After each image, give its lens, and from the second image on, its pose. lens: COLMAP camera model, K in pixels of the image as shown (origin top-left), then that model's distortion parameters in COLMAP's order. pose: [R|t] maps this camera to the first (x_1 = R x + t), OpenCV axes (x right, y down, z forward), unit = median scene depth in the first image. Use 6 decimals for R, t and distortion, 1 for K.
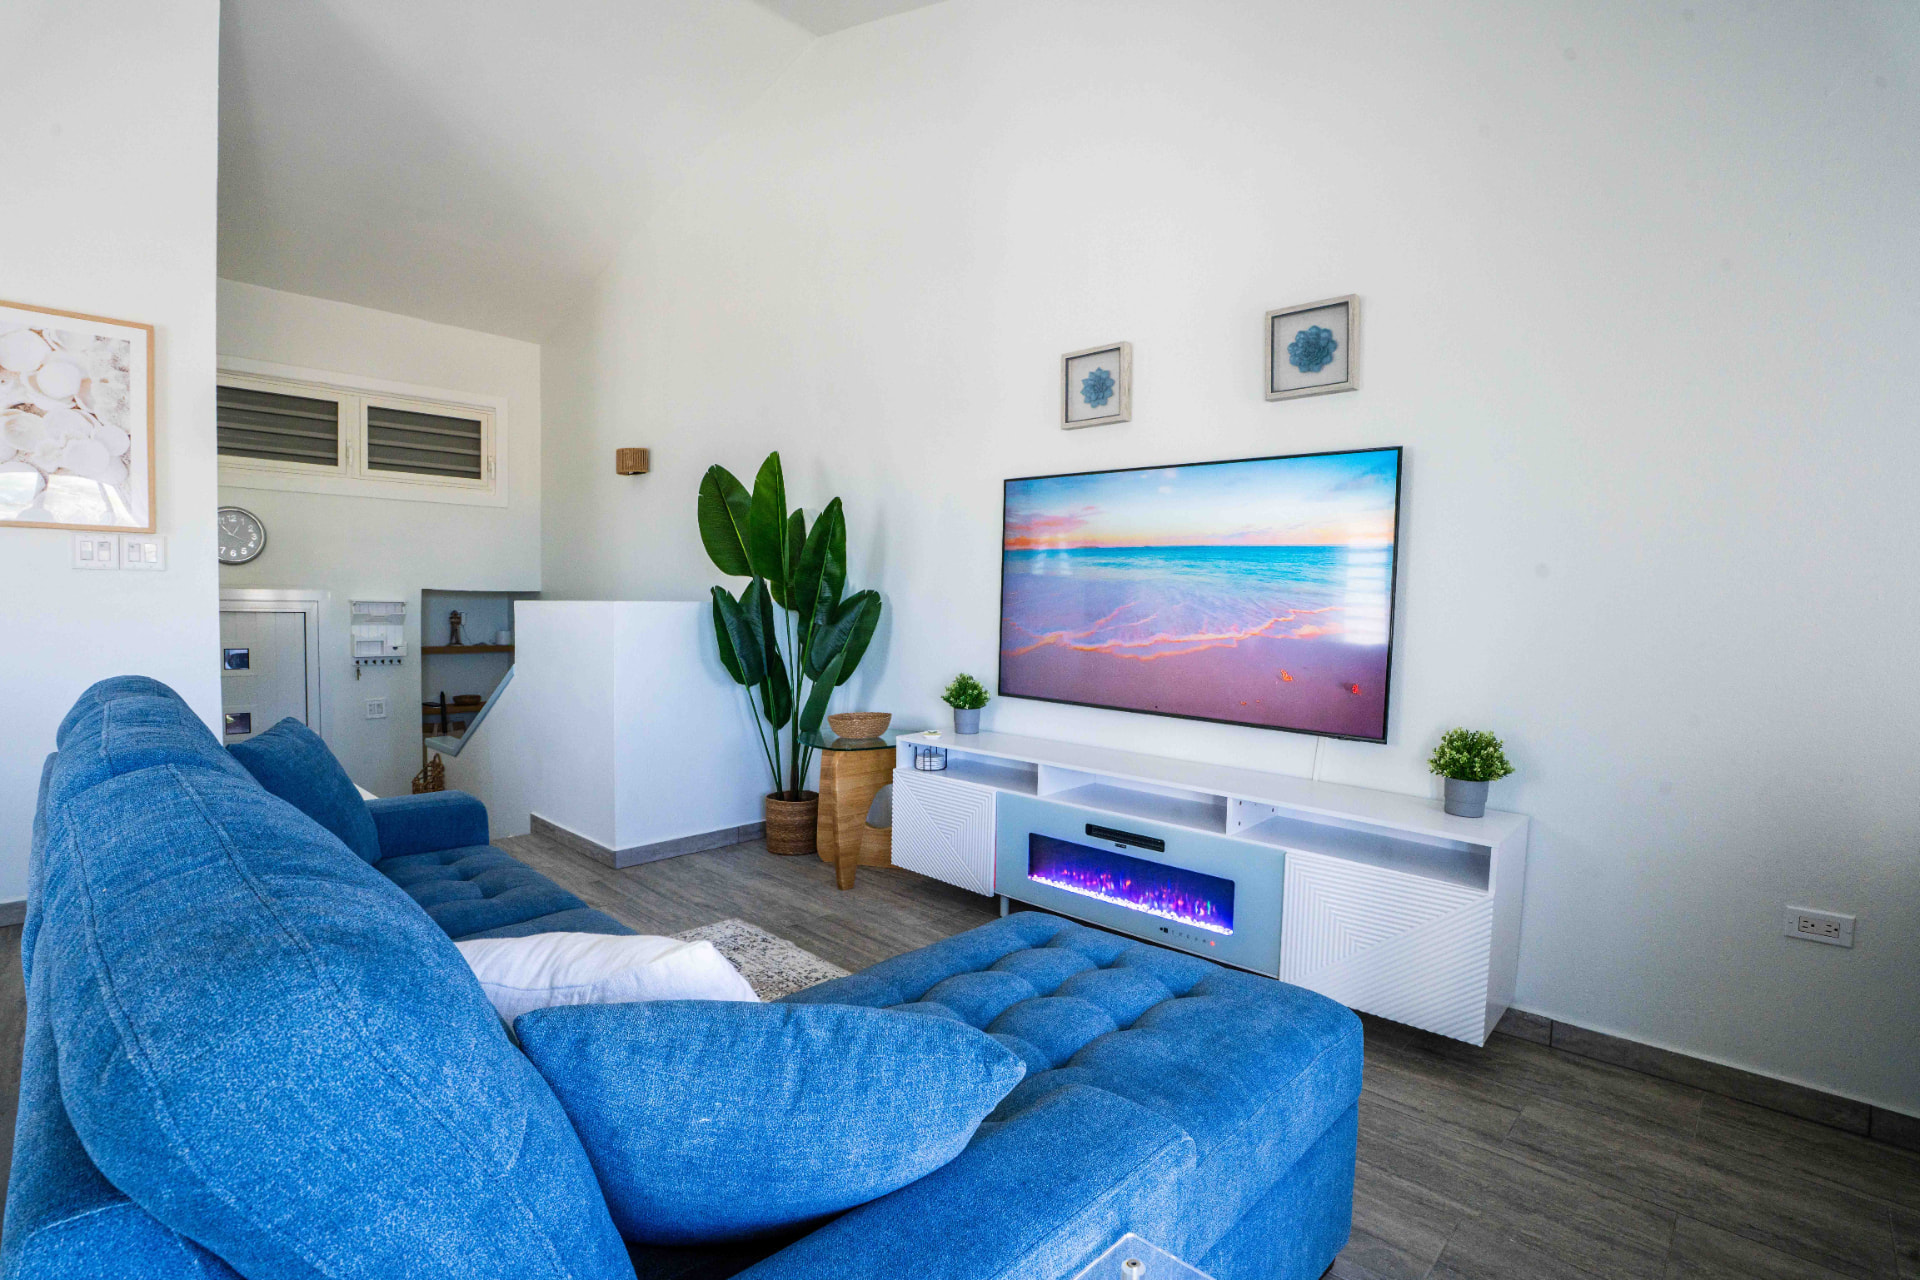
lens RADIAL K [[954.4, 0, 957.1], [0, 954.4, 637.3], [0, 0, 1]] dist [-0.040653, 0.000093]
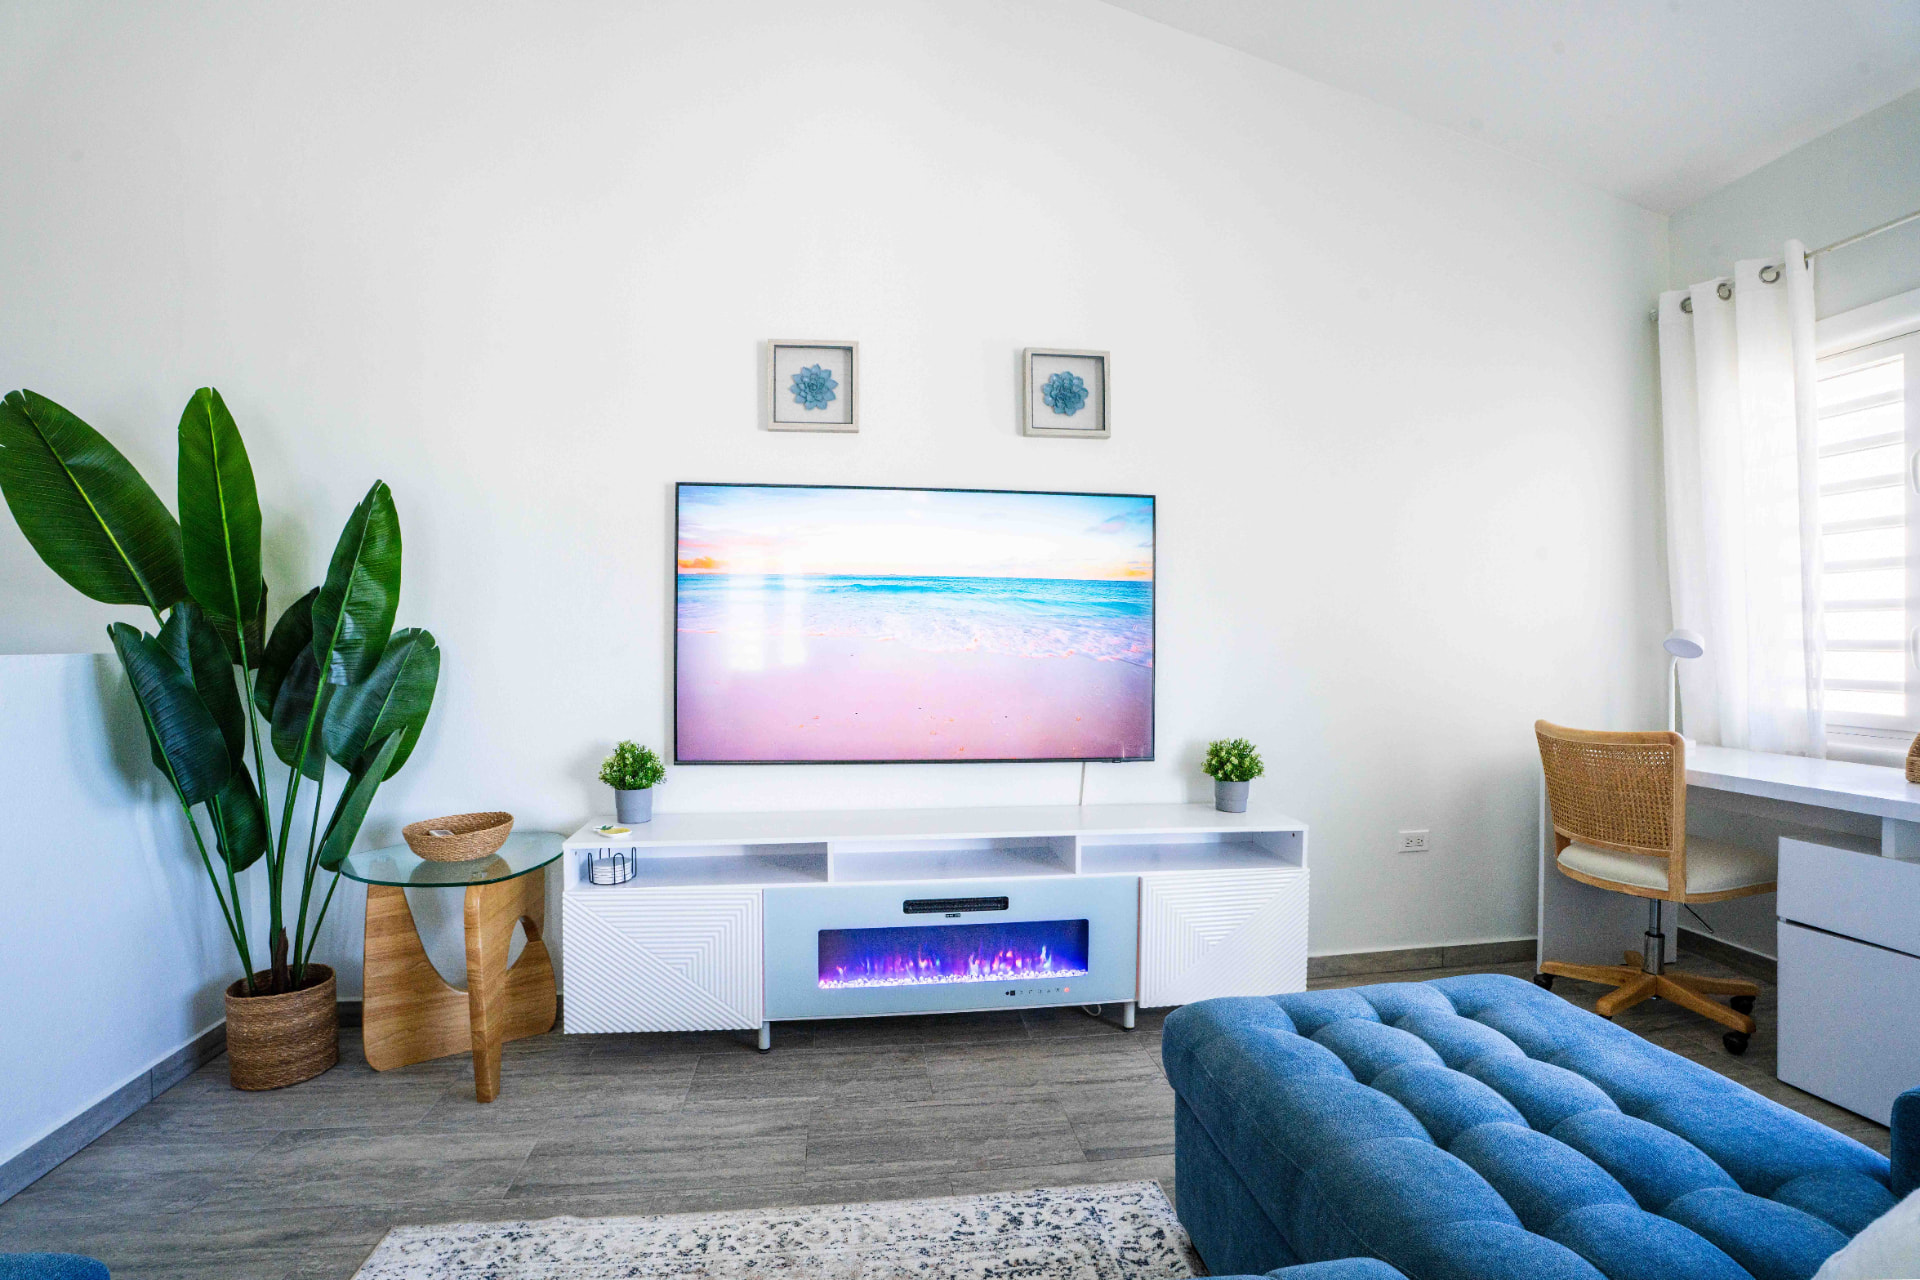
lens RADIAL K [[900.3, 0, 987.6], [0, 900.3, 639.5], [0, 0, 1]] dist [-0.063042, 0.023593]
pose [[0.618458, -0.019633, 0.785573, -0.390413], [0.044492, 0.998959, -0.010062, -0.021940], [-0.784557, 0.041175, 0.618688, 0.392096]]
